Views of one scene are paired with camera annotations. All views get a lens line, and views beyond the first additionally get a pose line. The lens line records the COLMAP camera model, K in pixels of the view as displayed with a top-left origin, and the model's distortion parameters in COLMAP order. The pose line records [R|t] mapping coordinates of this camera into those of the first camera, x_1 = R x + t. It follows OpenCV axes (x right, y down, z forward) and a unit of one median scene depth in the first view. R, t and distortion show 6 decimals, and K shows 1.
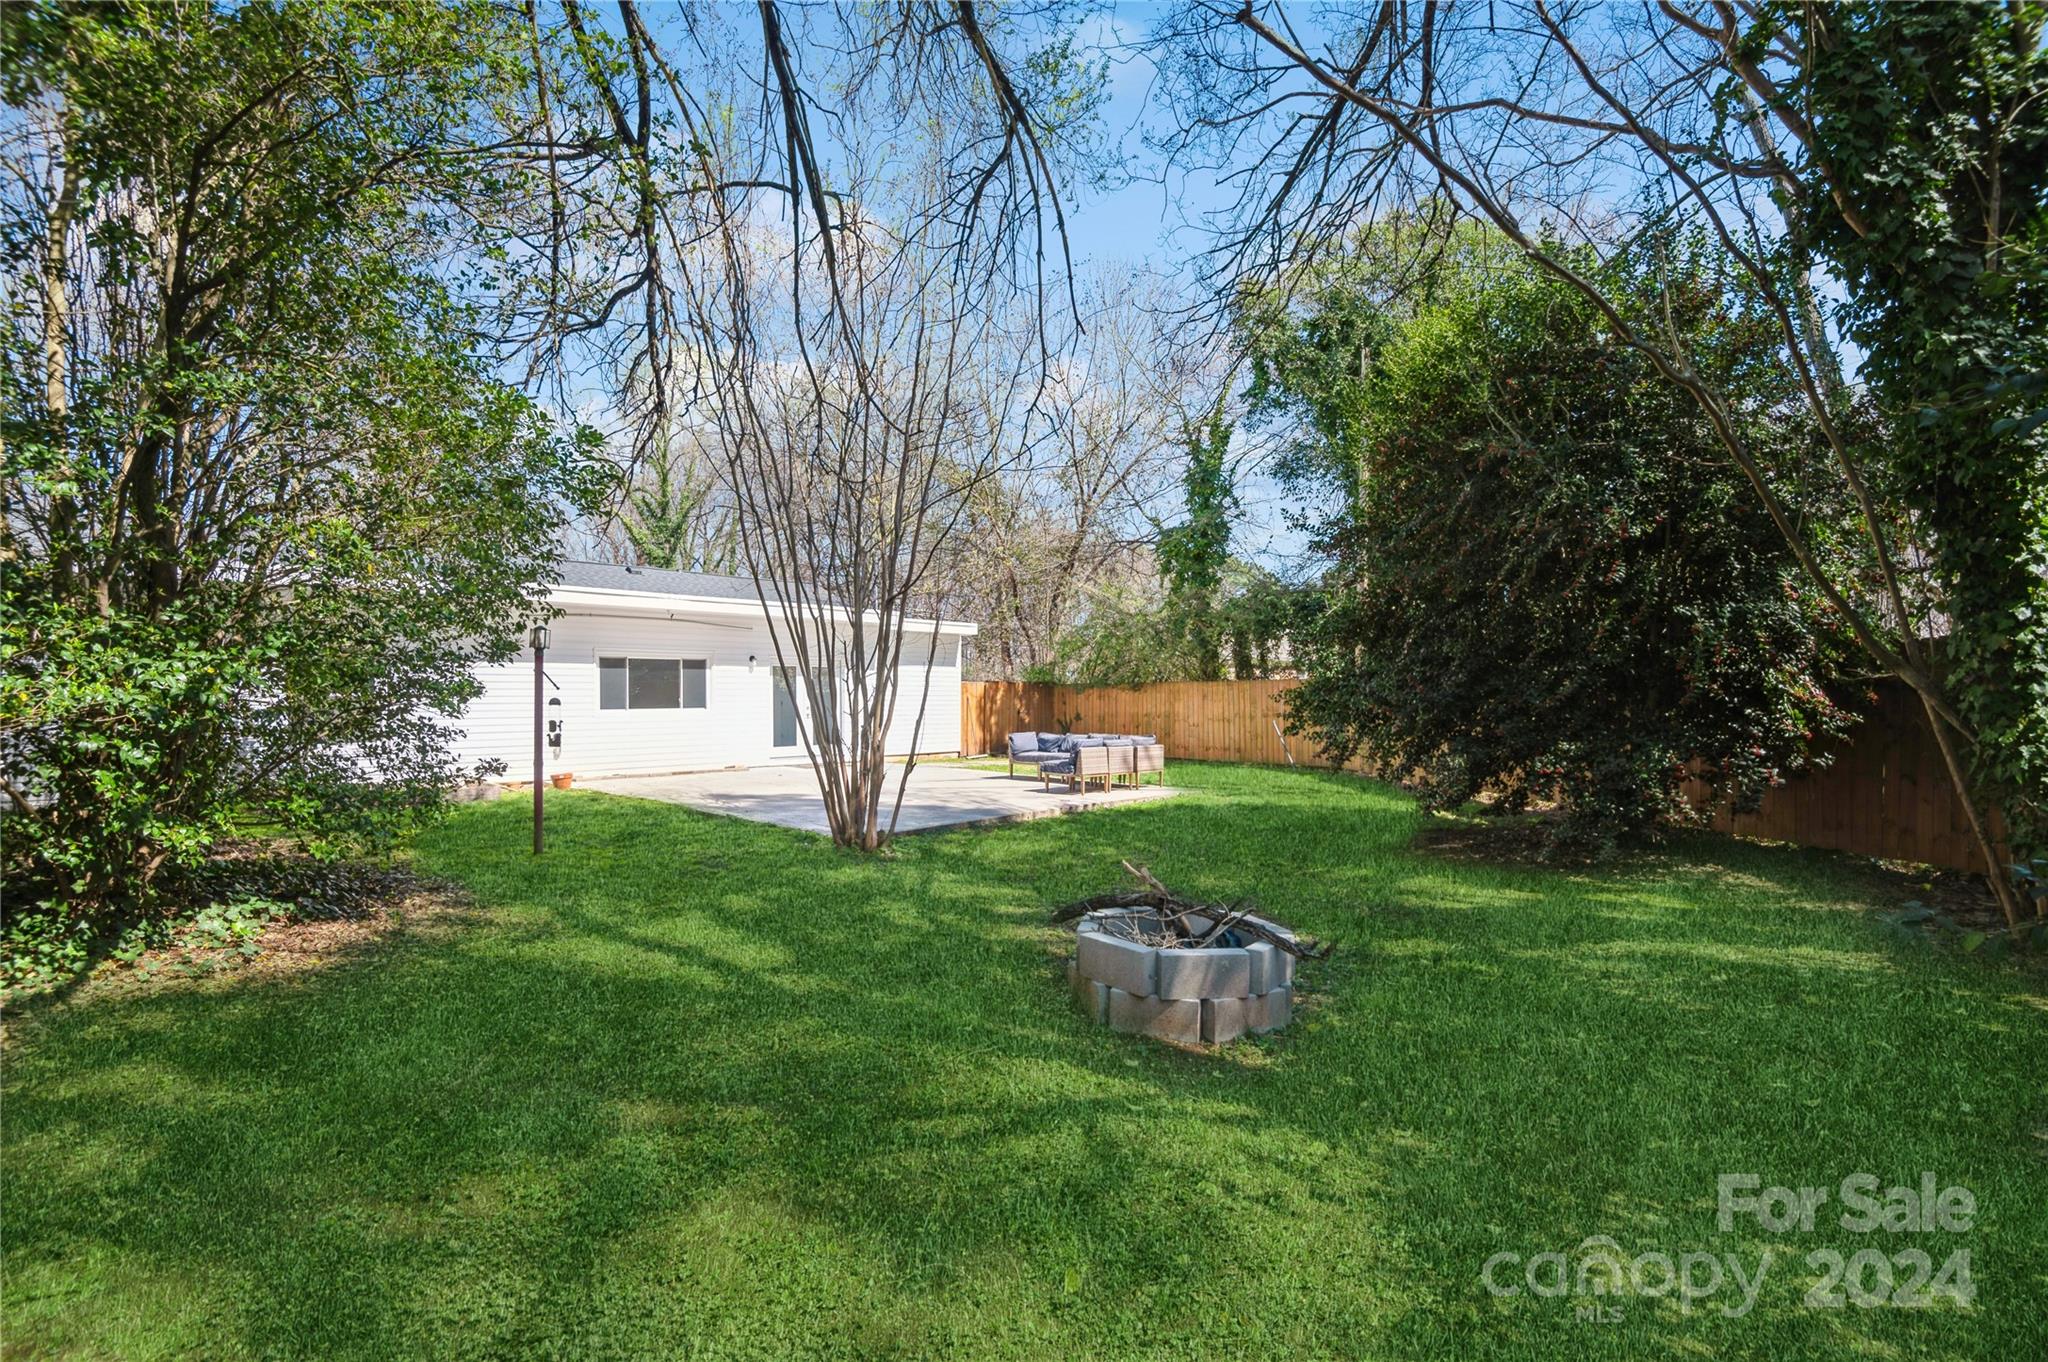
lens RADIAL K [[934.8, 0, 1024.9], [0, 934.8, 717.8], [0, 0, 1]] dist [-0.001927, -0.021381]
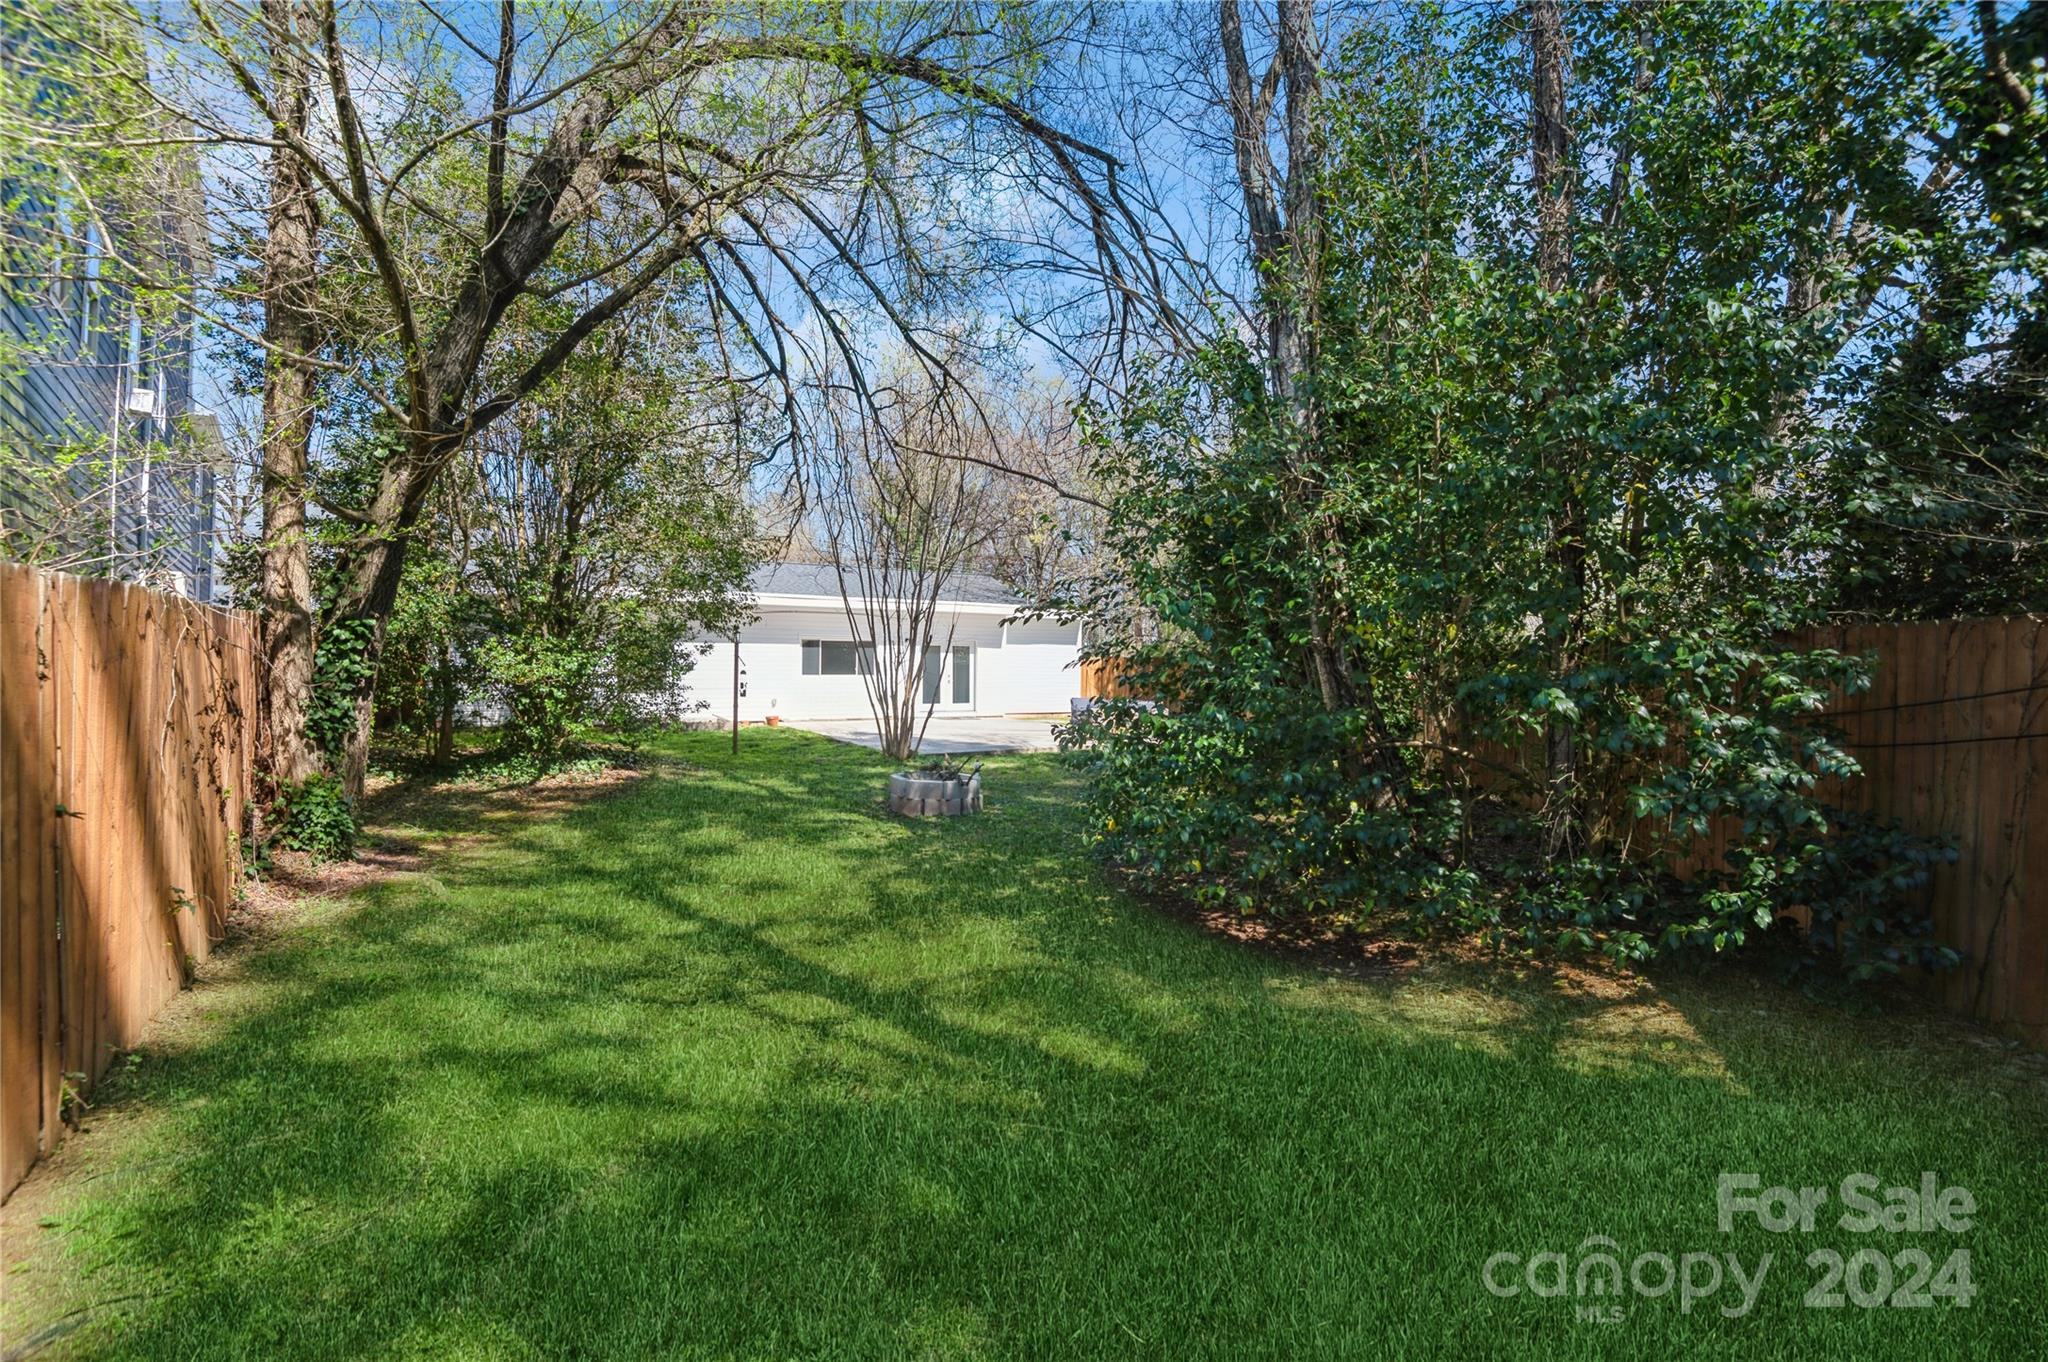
lens RADIAL K [[945.9, 0, 1024.0], [0, 945.9, 681.0], [0, 0, 1]] dist [-0.003267, -0.000623]
pose [[0.961454, 0.014418, -0.274587, 0.812976], [-0.015236, 0.999884, -0.000847, -0.010111], [0.274543, 0.004998, 0.961562, -0.958554]]
